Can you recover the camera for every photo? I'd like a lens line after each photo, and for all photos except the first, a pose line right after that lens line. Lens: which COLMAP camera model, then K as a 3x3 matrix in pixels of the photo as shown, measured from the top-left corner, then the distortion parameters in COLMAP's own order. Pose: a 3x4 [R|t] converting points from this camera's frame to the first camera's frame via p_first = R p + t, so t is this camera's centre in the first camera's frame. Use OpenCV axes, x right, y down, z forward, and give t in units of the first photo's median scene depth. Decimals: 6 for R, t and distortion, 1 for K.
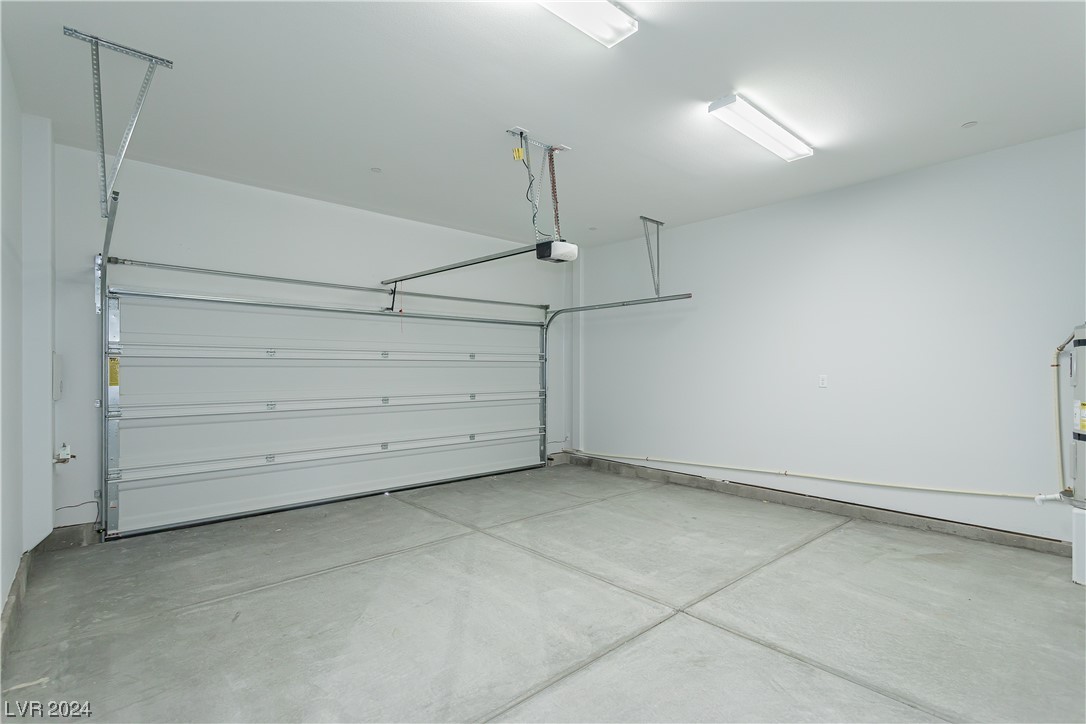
lens RADIAL K [[511.6, 0, 544.3], [0, 511.6, 366.8], [0, 0, 1]] dist [0.000812, 0.001000]
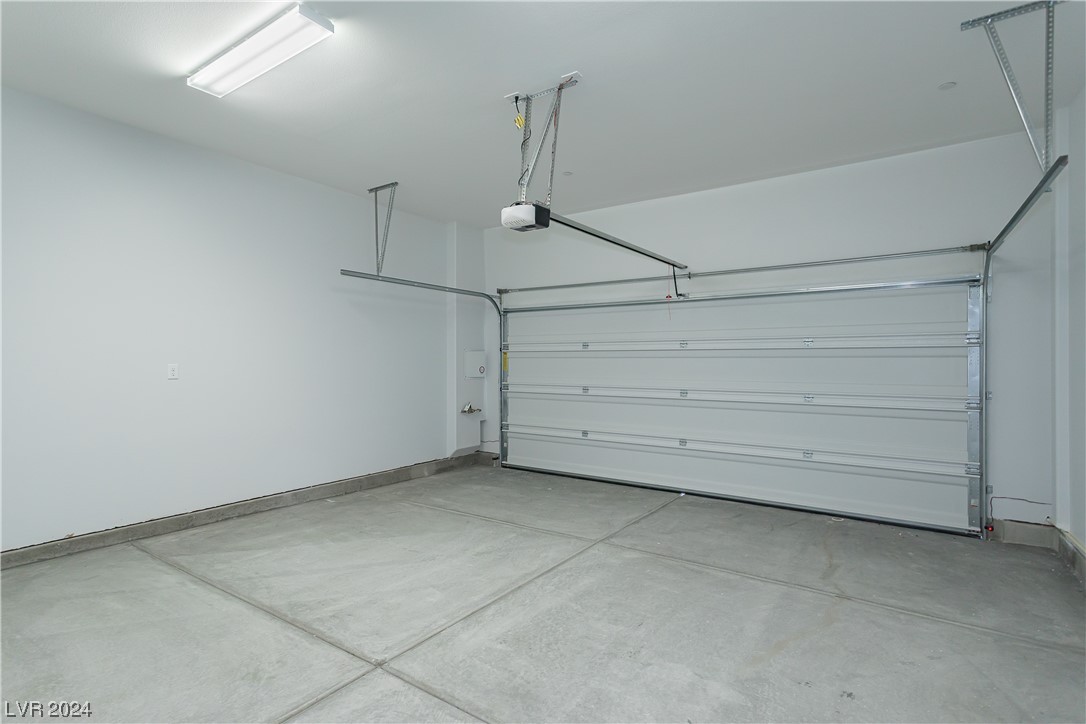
lens RADIAL K [[524.7, 0, 540.2], [0, 524.7, 374.5], [0, 0, 1]] dist [0.002819, 0.000111]
pose [[0.240007, 0.023044, -0.970498, 0.760953], [0.001234, 0.999710, 0.024043, 0.013775], [0.970770, -0.006968, 0.239909, 0.738836]]
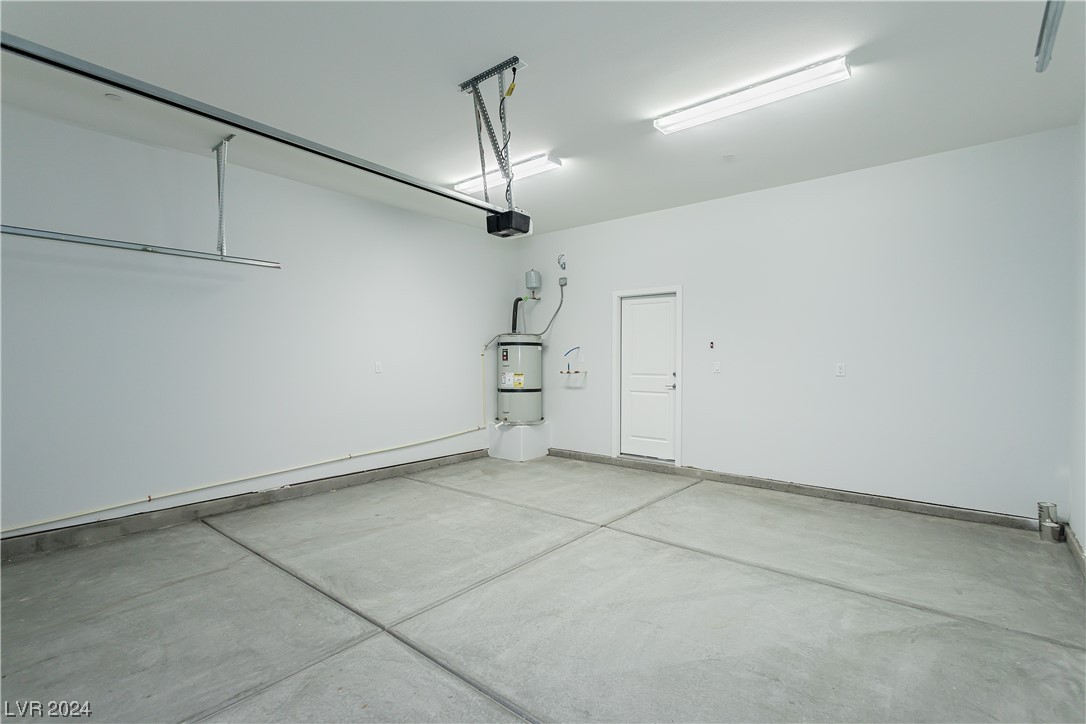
lens RADIAL K [[511.6, 0, 544.3], [0, 511.6, 366.8], [0, 0, 1]] dist [0.000812, 0.001000]
pose [[-0.144797, -0.019256, 0.989274, -0.784037], [-0.003576, 0.999814, 0.018938, 0.003971], [-0.989455, -0.000796, -0.144839, 0.962513]]
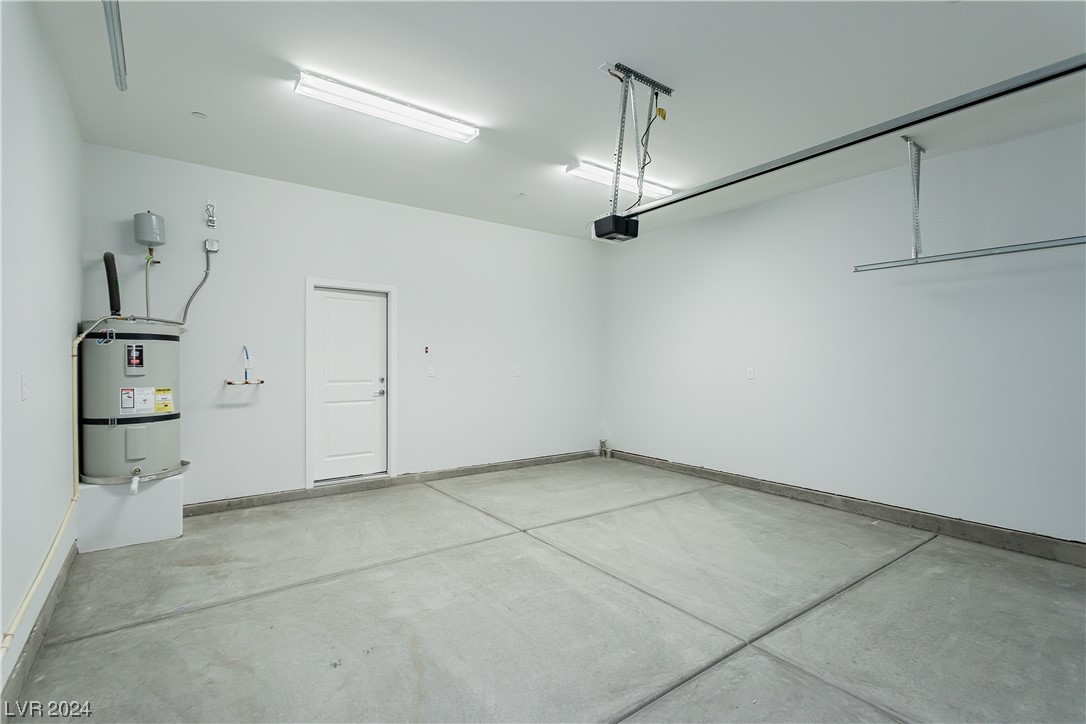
lens RADIAL K [[511.6, 0, 544.3], [0, 511.6, 366.8], [0, 0, 1]] dist [0.000812, 0.001000]
pose [[-0.996479, -0.006339, 0.083598, 0.062567], [-0.005844, 0.999964, 0.006157, 0.006158], [-0.083634, 0.005646, -0.996481, 1.701224]]
